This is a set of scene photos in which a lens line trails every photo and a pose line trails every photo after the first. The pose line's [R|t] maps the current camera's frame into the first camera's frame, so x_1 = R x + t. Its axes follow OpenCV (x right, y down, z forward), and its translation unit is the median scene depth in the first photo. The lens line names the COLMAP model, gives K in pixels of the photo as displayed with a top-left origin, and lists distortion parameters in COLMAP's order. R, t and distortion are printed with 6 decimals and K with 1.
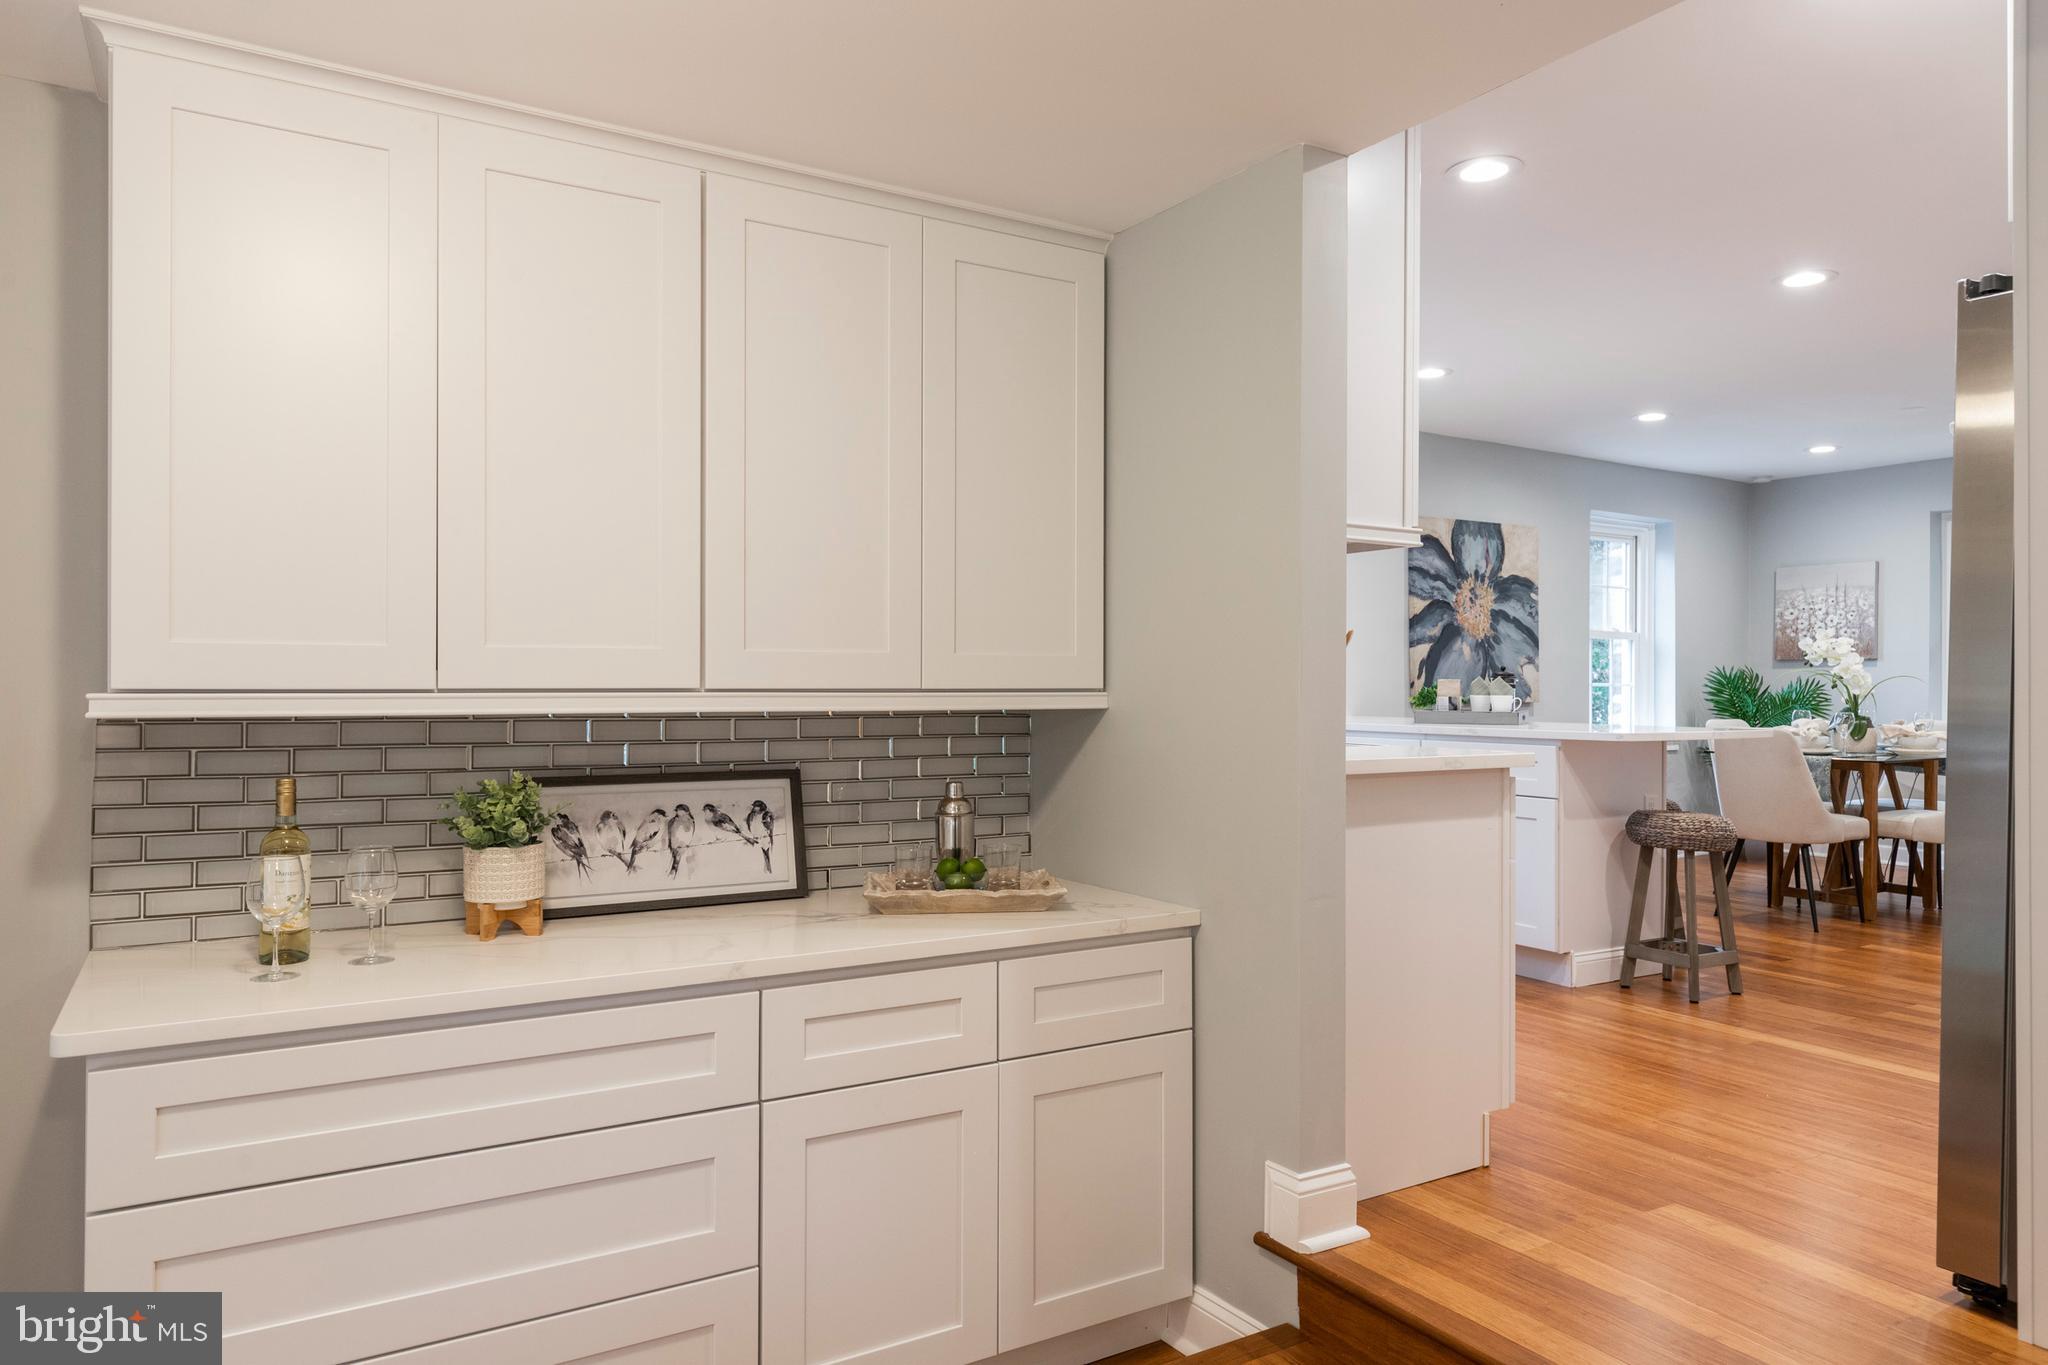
lens RADIAL K [[1298.8, 0, 978.5], [0, 1298.8, 684.1], [0, 0, 1]] dist [-0.006038, -0.003929]
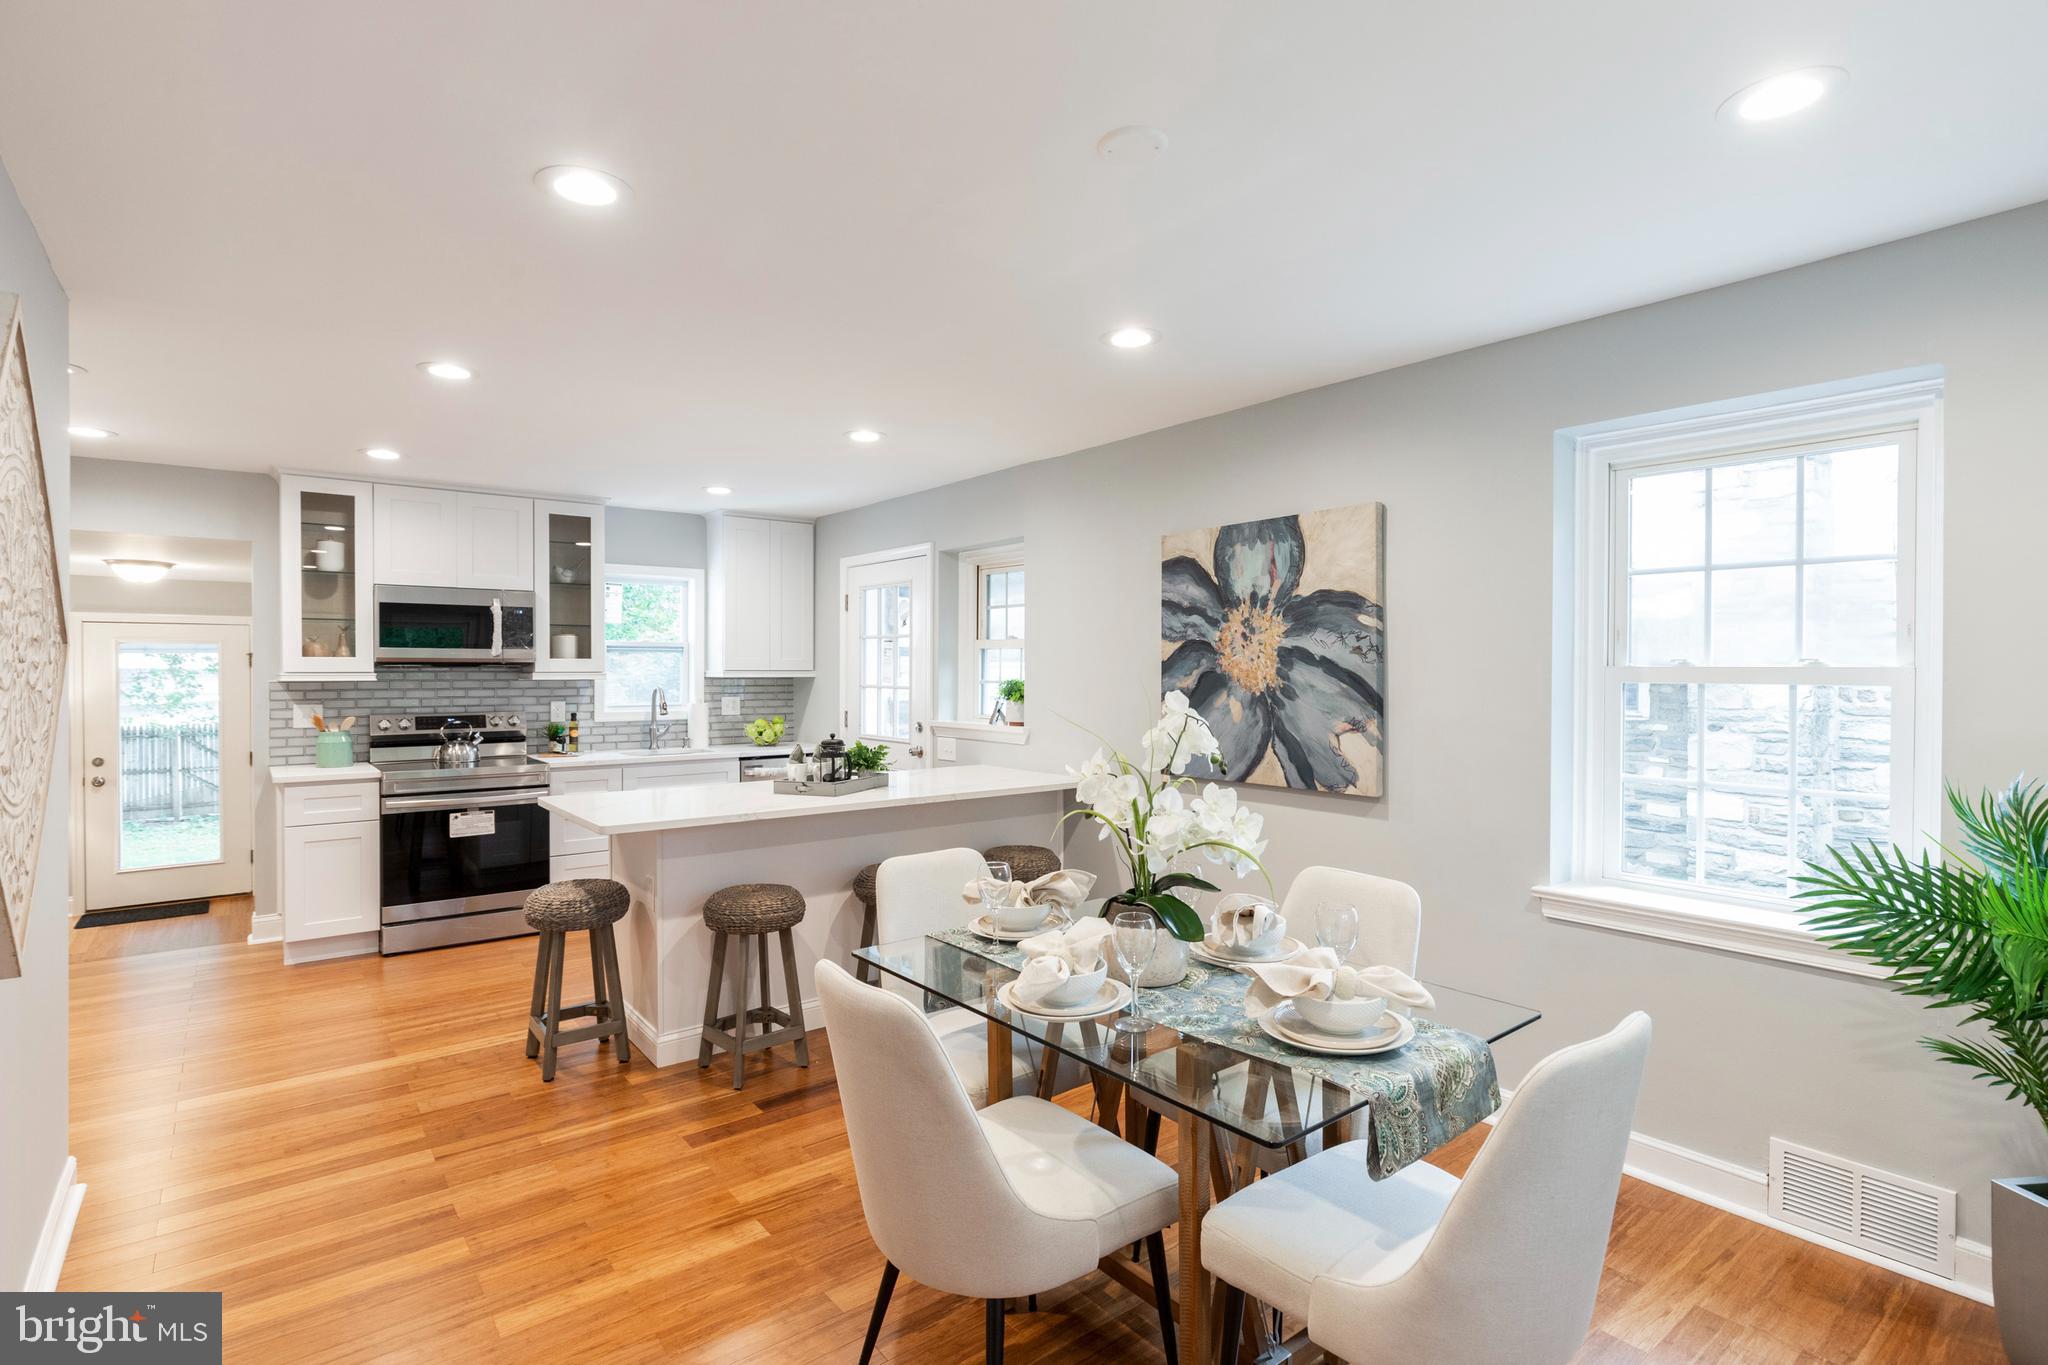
lens RADIAL K [[997.9, 0, 1055.5], [0, 997.9, 679.1], [0, 0, 1]] dist [-0.009914, 0.002348]
pose [[0.148796, 0.006494, -0.988847, 0.898756], [0.007552, 0.999942, 0.007703, -0.046576], [0.988839, -0.008614, 0.148738, 0.820324]]
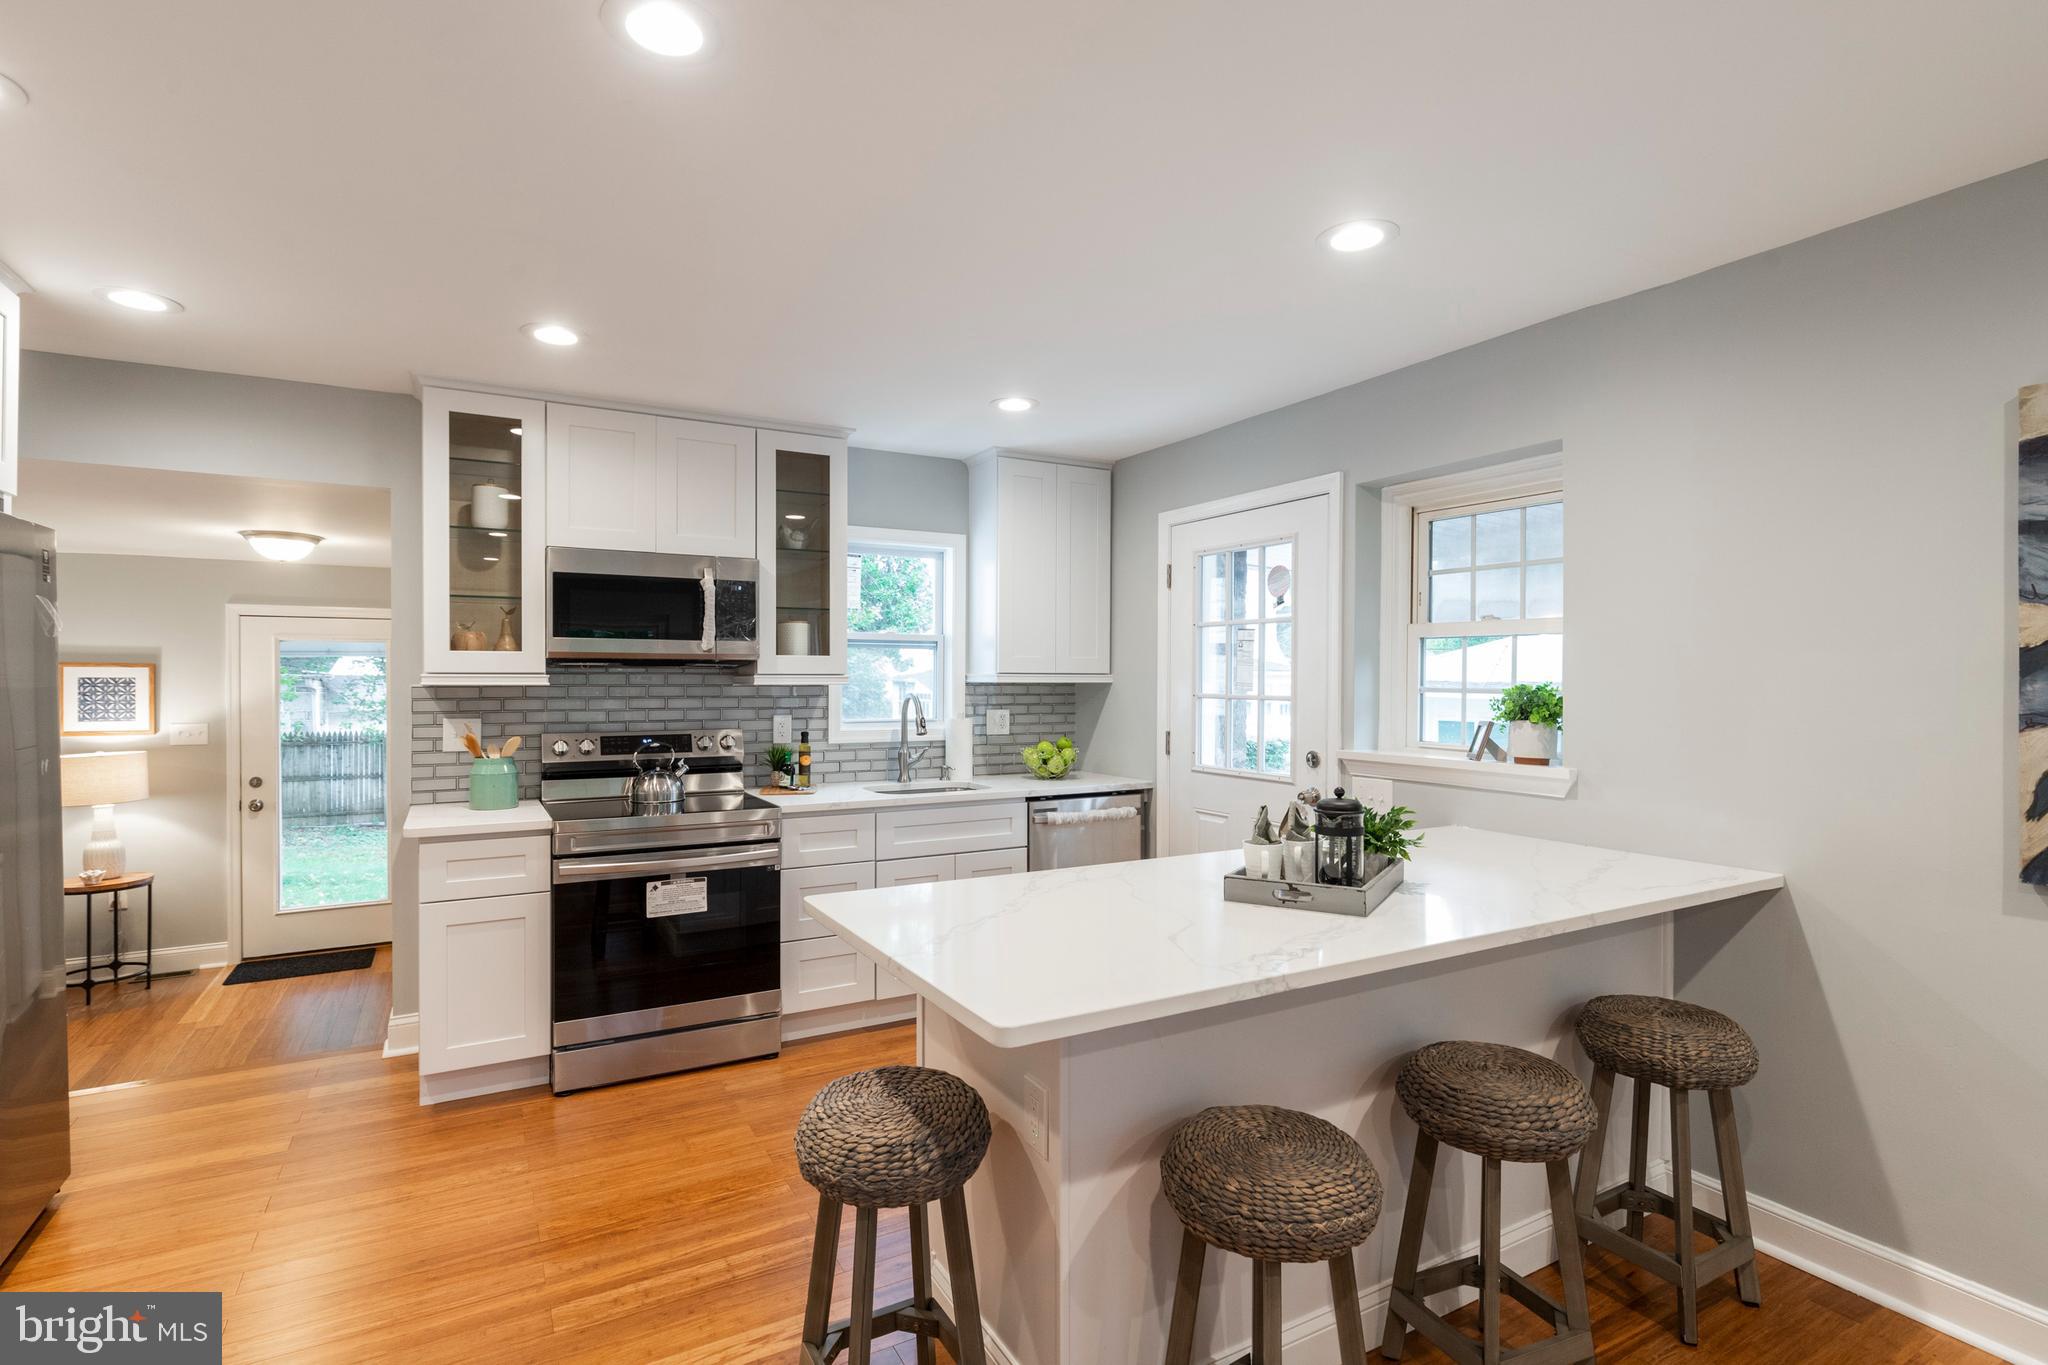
lens RADIAL K [[997.9, 0, 1037.4], [0, 997.9, 686.6], [0, 0, 1]] dist [-0.009914, 0.002348]
pose [[-0.014450, 0.005657, -0.999880, 0.611922], [0.005756, 0.999968, 0.005574, -0.044376], [0.999879, -0.005675, -0.014482, 0.694332]]
